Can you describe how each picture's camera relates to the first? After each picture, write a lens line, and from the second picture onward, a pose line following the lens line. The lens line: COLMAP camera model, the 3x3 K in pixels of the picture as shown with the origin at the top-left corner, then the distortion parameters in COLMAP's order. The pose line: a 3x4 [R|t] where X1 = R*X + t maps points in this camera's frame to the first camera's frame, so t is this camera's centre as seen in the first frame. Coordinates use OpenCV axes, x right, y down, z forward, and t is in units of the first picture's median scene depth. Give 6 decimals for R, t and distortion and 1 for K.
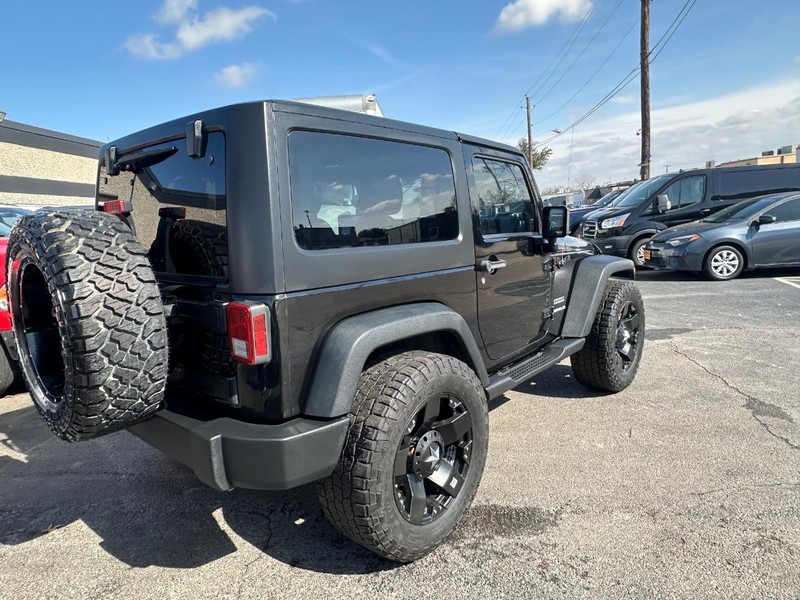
lens RADIAL K [[565.8, 0, 402.8], [0, 565.8, 304.1], [0, 0, 1]] dist [0.000403, 0.004531]
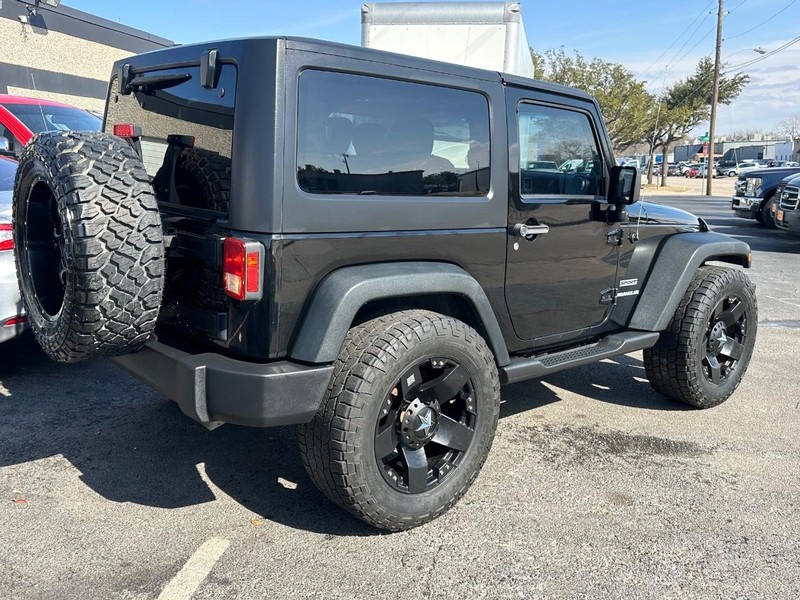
lens RADIAL K [[814.5, 0, 400.0], [0, 814.5, 300.0], [0, 0, 1]] dist [0.197014, -0.457763]
pose [[0.987478, 0.104618, -0.118076, 0.179909], [-0.101798, 0.994362, 0.029681, 0.032005], [0.120516, -0.017289, 0.992561, -0.412576]]
